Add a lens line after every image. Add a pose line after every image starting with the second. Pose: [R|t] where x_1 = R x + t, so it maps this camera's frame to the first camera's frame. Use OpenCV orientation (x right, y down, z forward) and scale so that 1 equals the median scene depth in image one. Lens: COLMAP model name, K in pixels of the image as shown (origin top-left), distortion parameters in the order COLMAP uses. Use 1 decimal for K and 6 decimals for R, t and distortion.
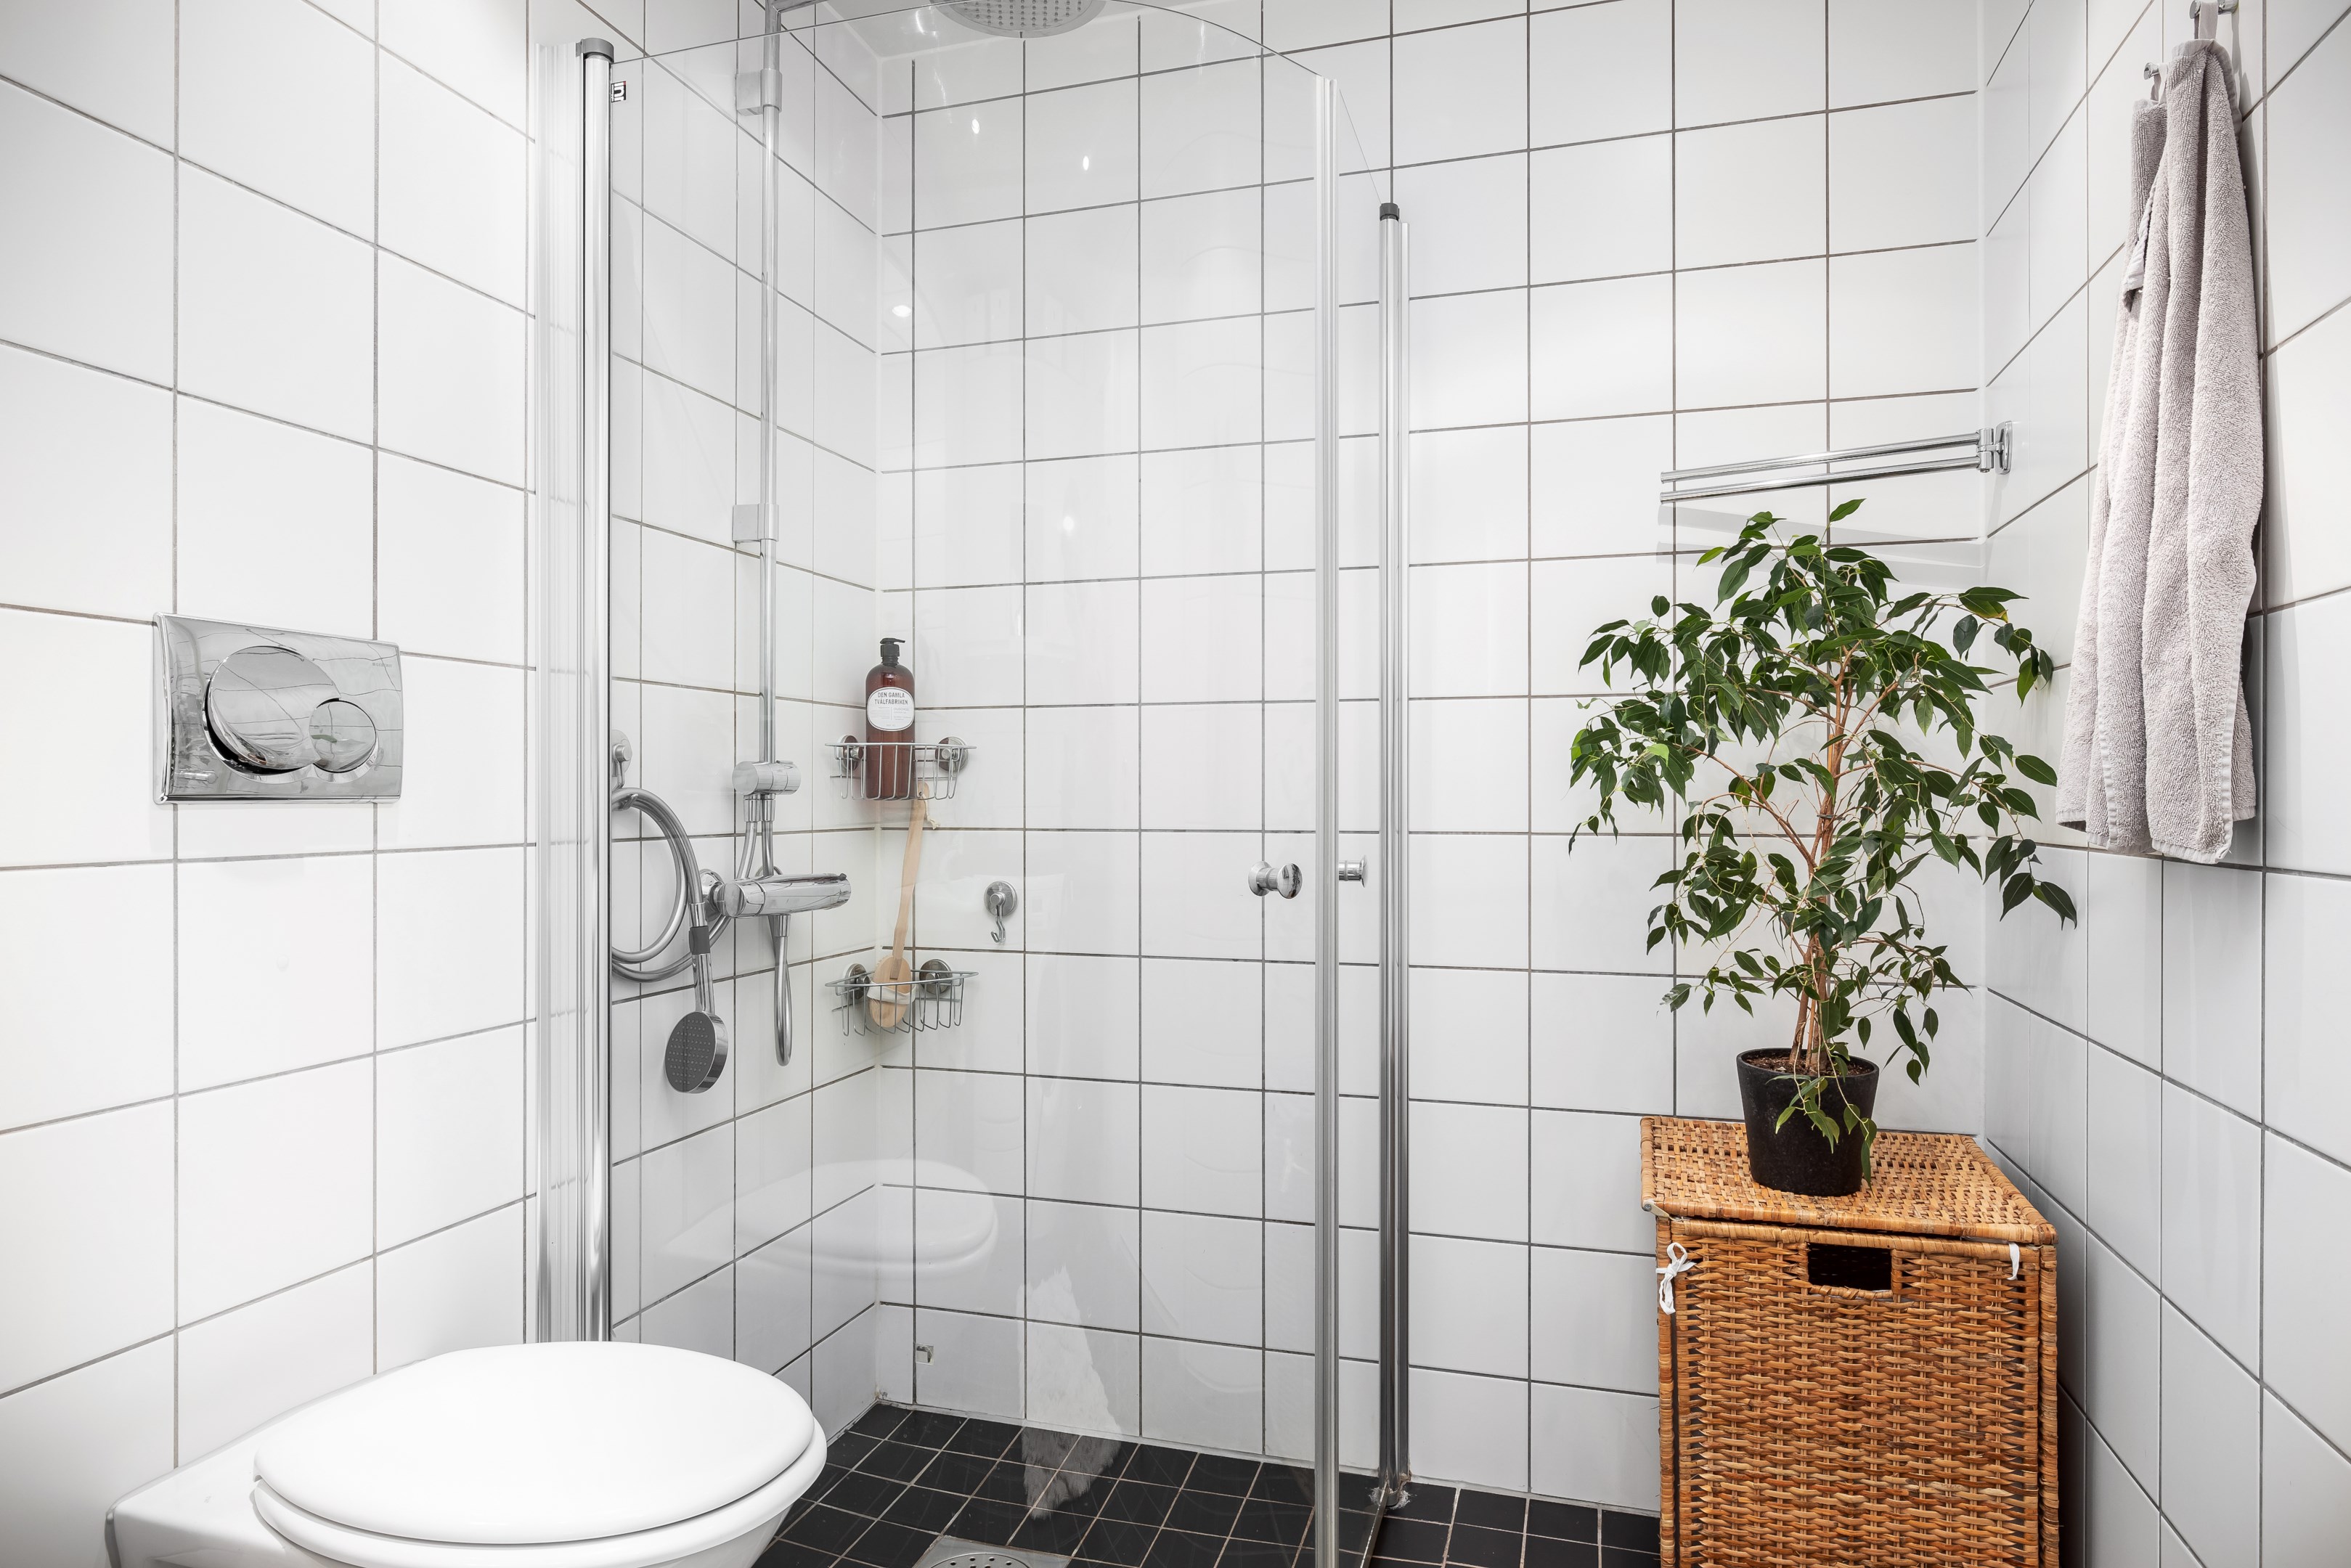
lens RADIAL K [[1370.8, 0, 1173.3], [0, 1370.8, 795.0], [0, 0, 1]] dist [-0.005314, -0.001179]
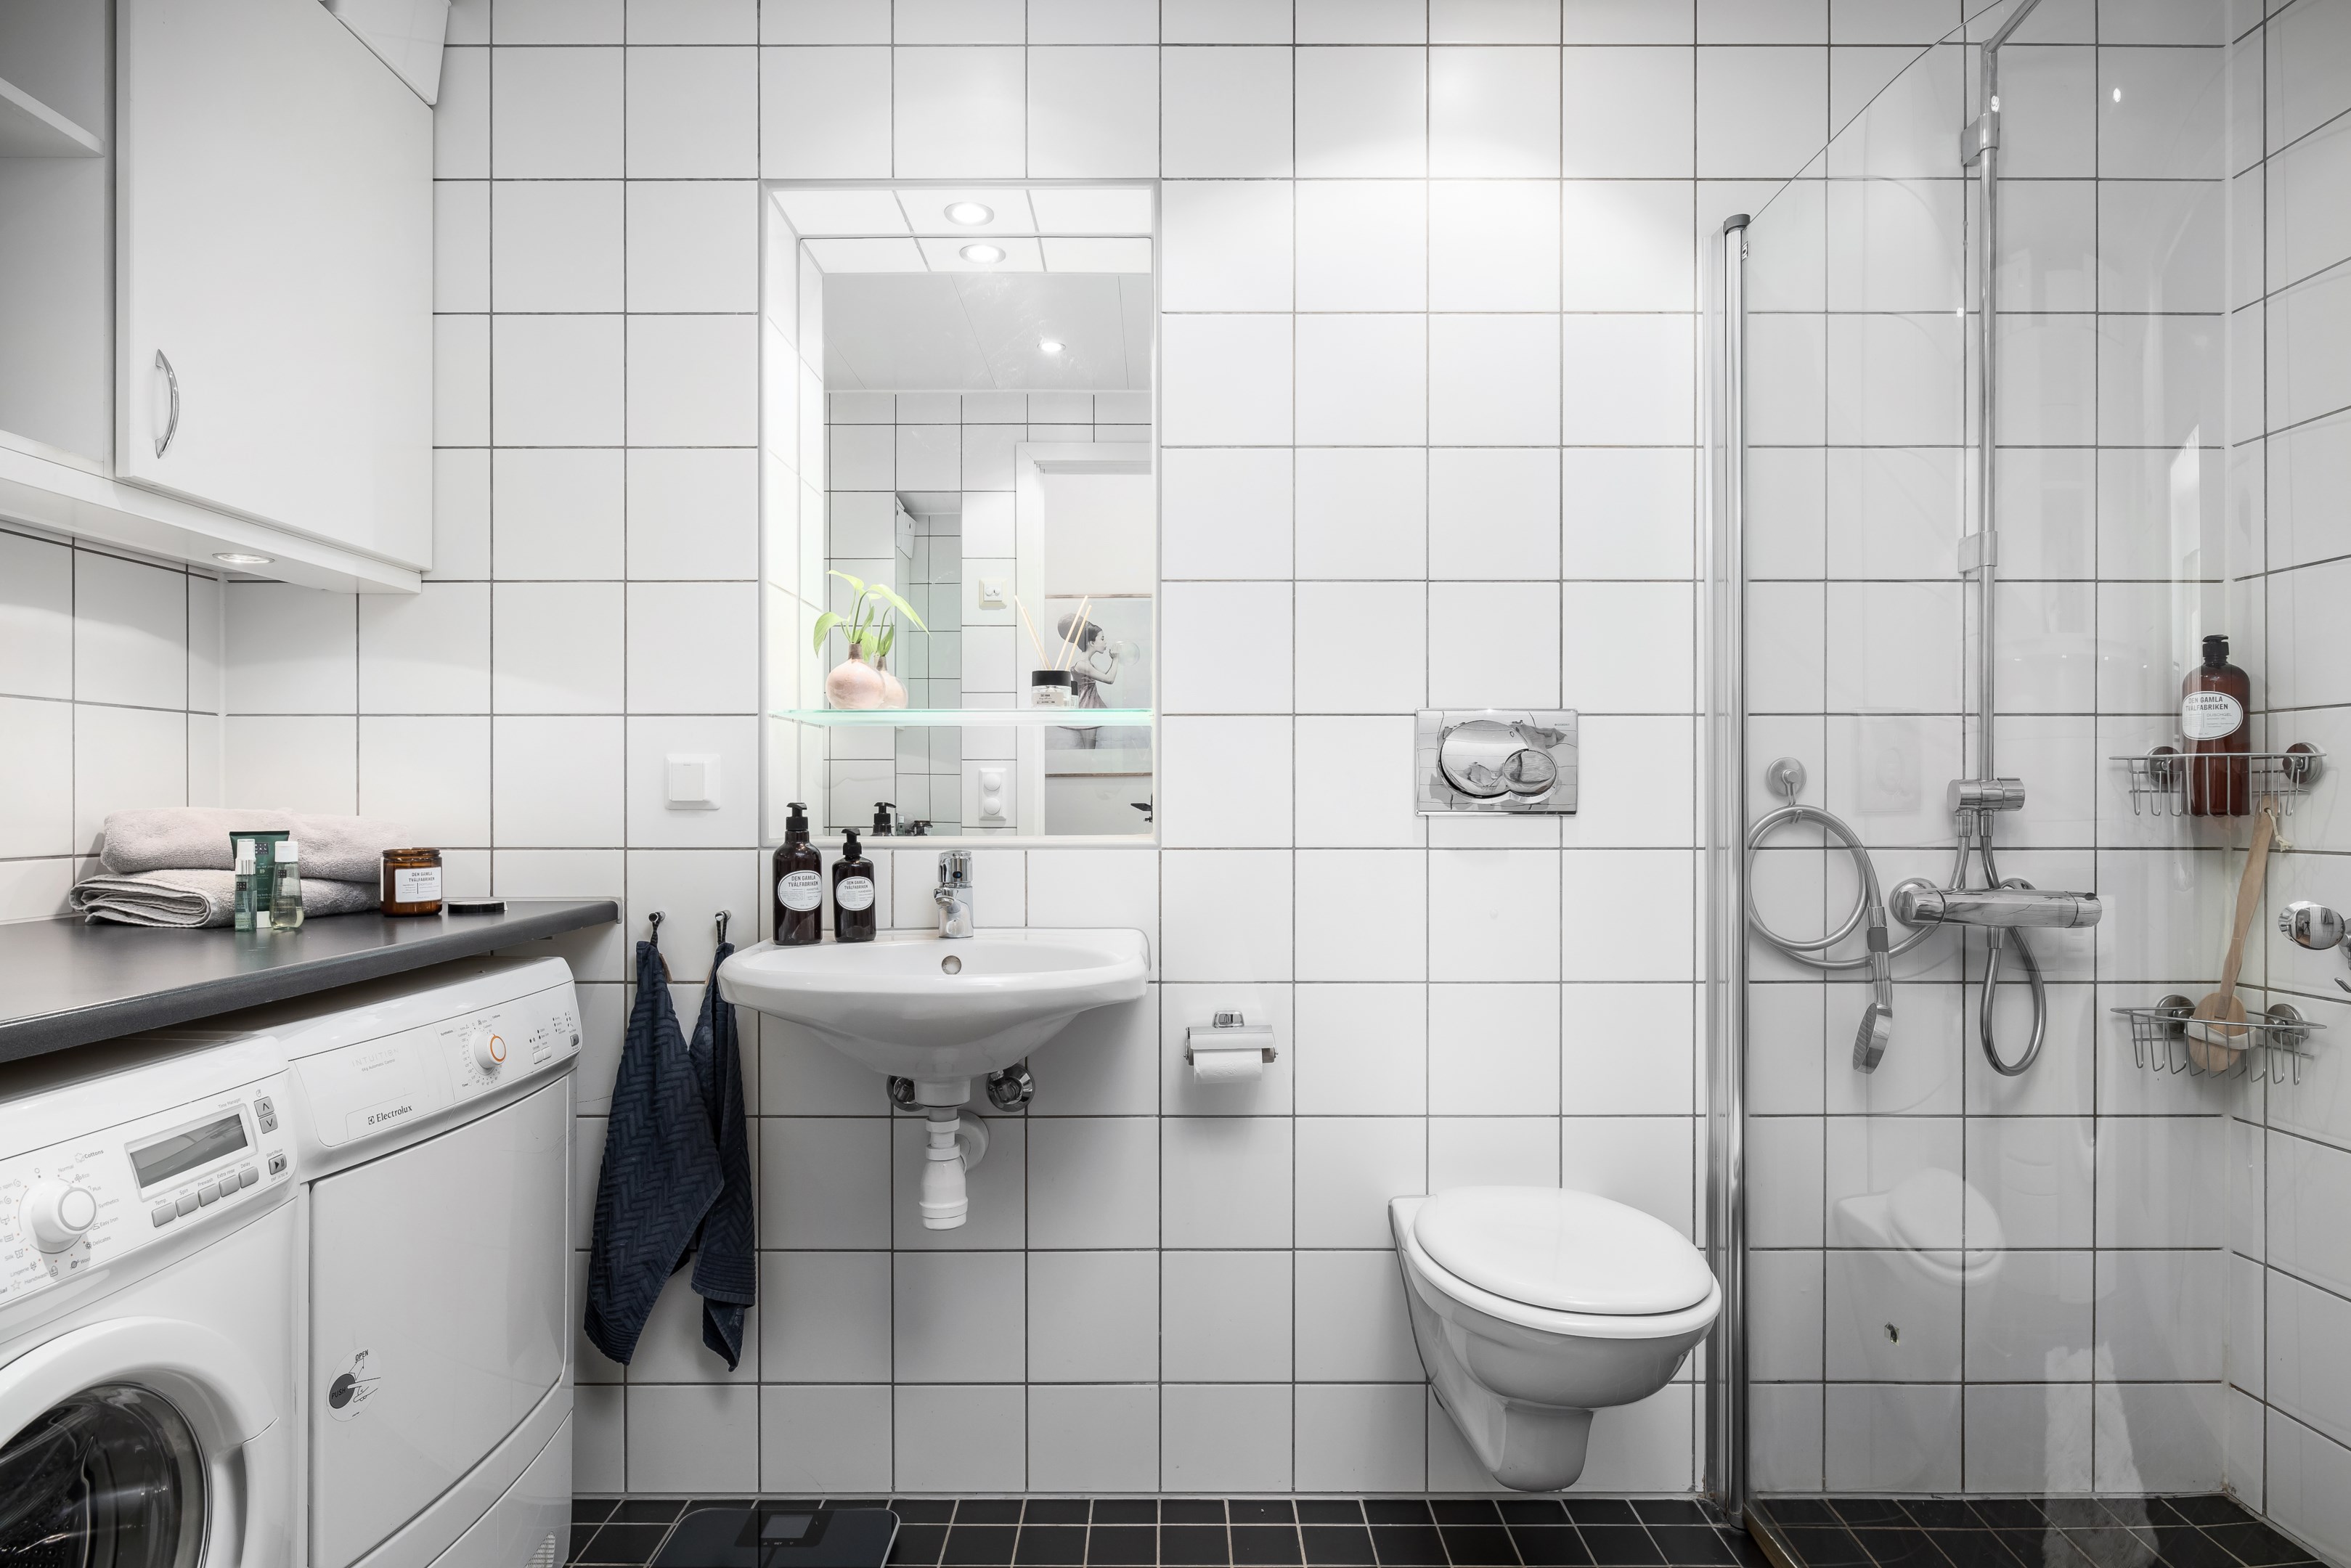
lens RADIAL K [[1337.4, 0, 1172.5], [0, 1337.4, 793.0], [0, 0, 1]] dist [0.001719, -0.003357]
pose [[0.298464, -0.007690, -0.954390, 0.485403], [-0.000006, 0.999968, -0.008059, -0.005395], [0.954421, 0.002411, 0.298455, 0.104785]]
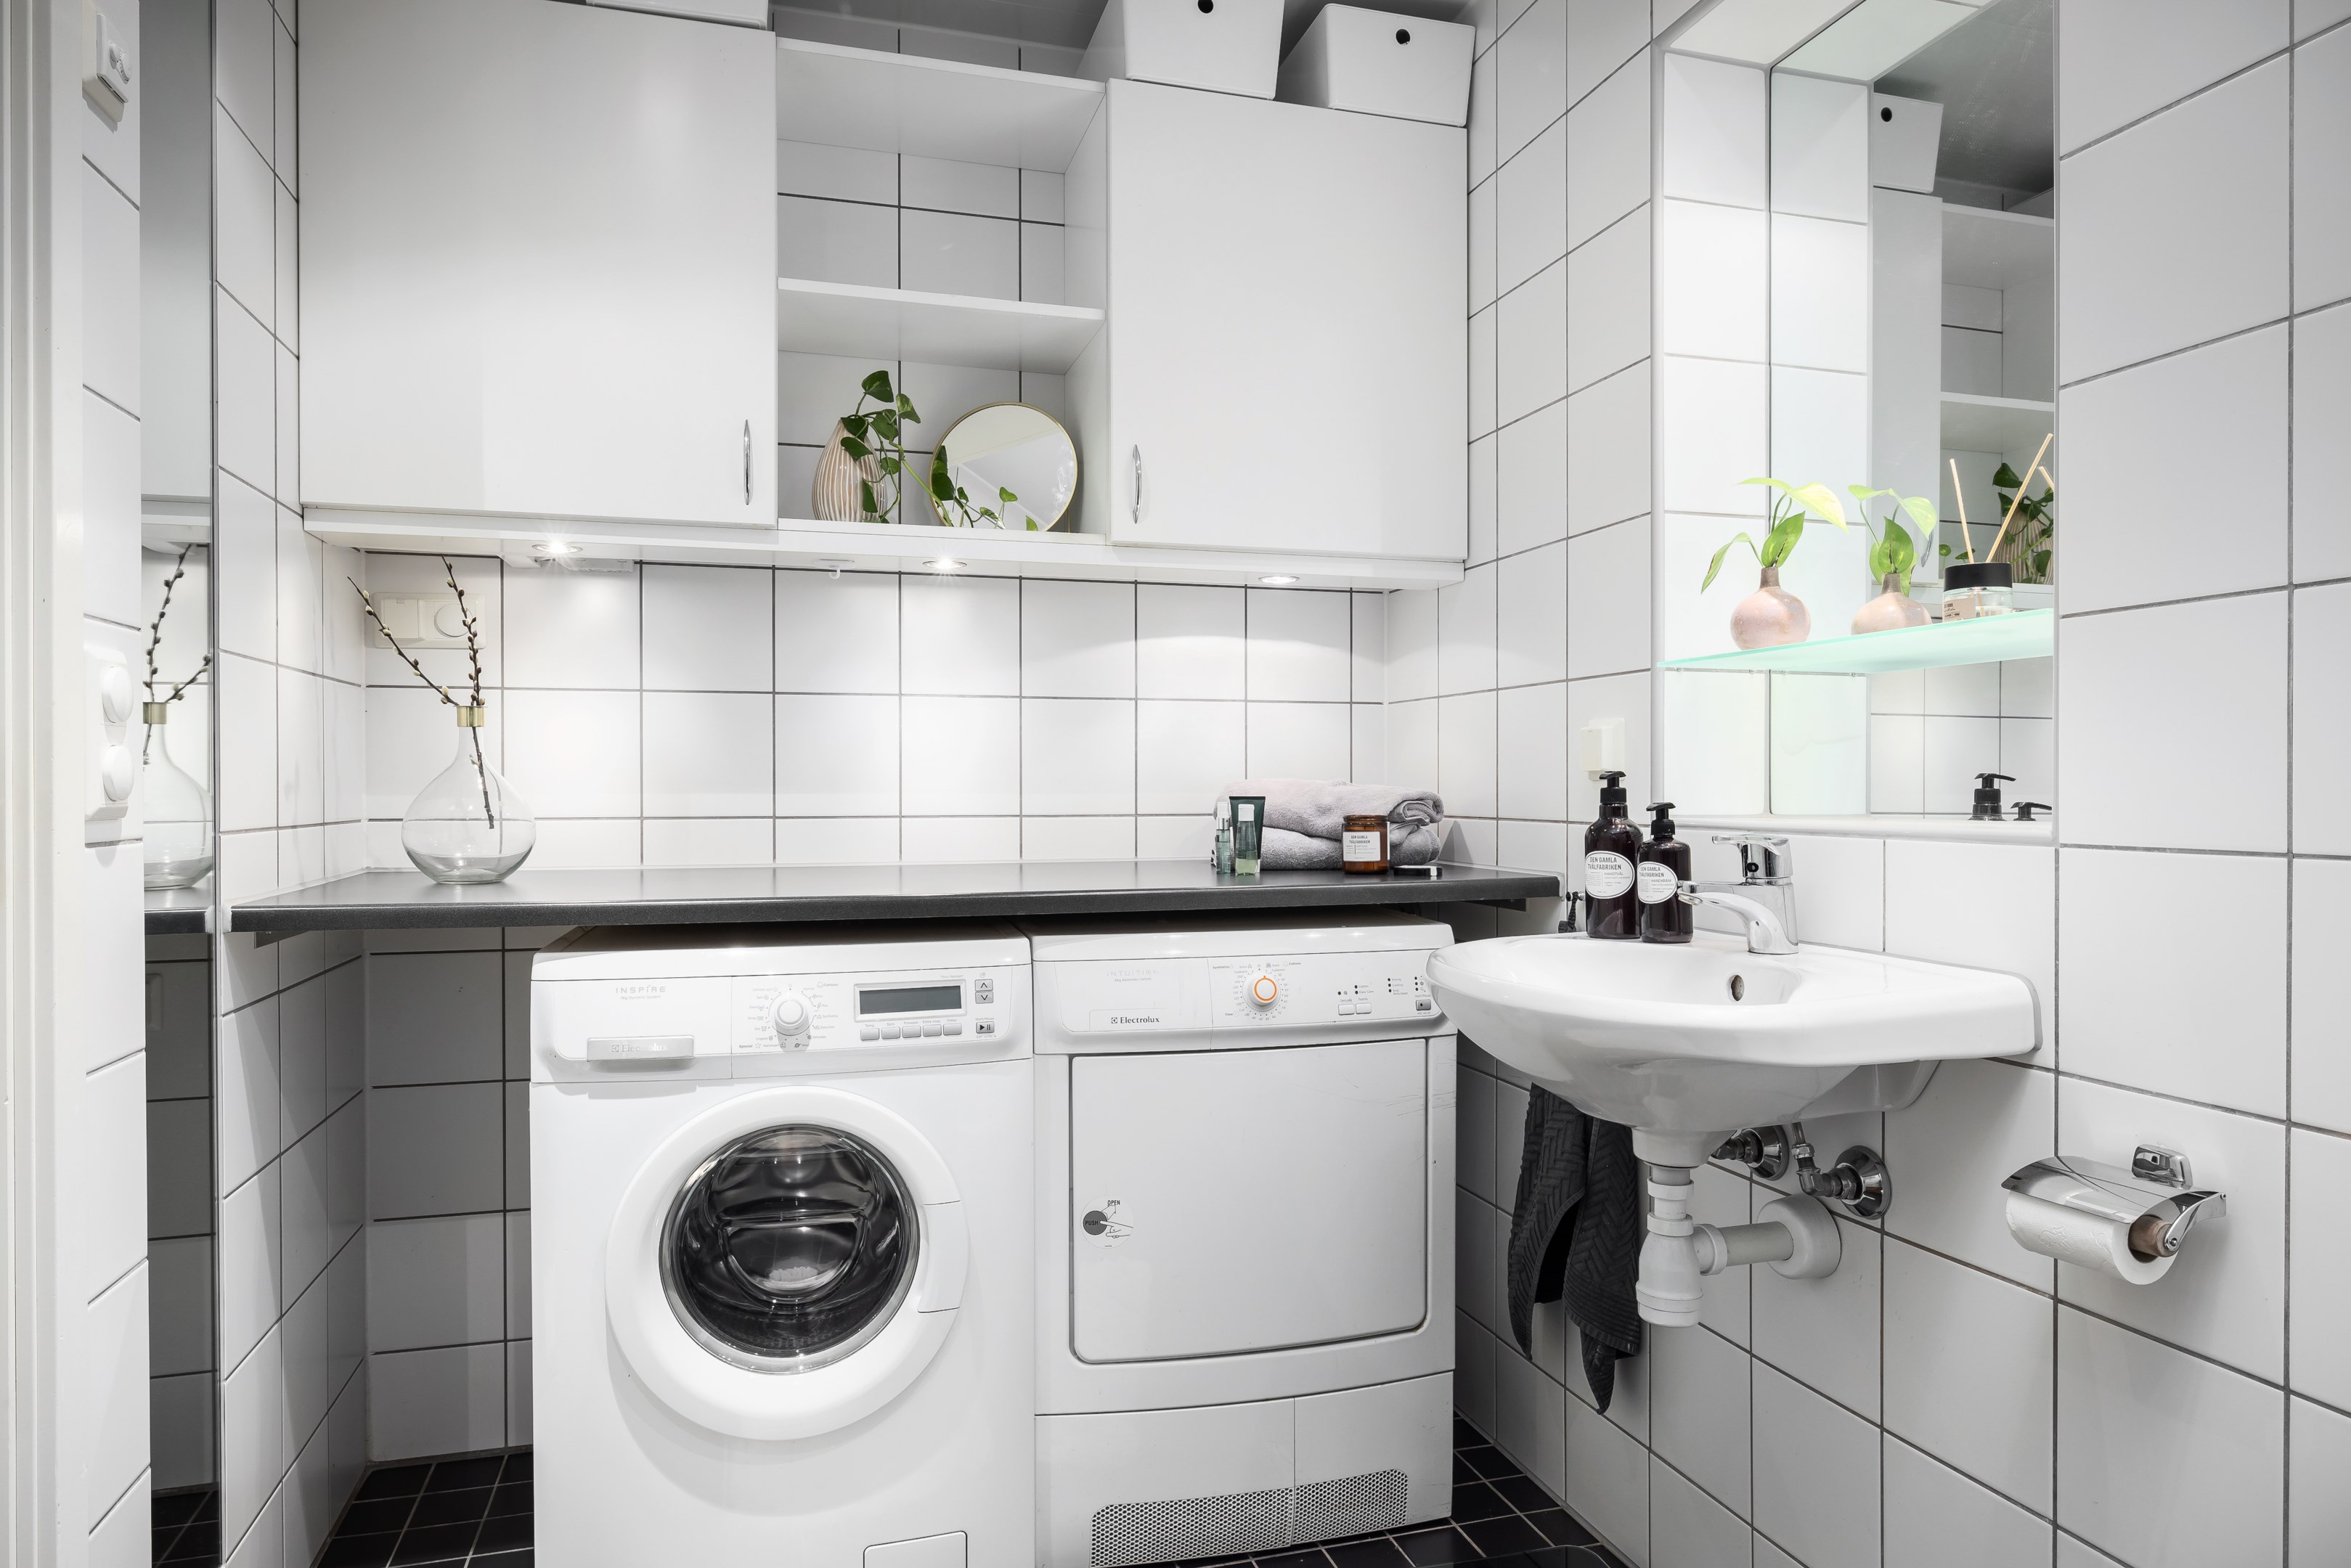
lens RADIAL K [[1438.9, 0, 1177.2], [0, 1438.9, 788.3], [0, 0, 1]] dist [-0.003669, 0.000395]
pose [[-0.833593, -0.002220, -0.552374, 0.186472], [-0.003615, 0.999992, 0.001436, 0.004183], [0.552367, 0.003194, -0.833595, 0.733222]]
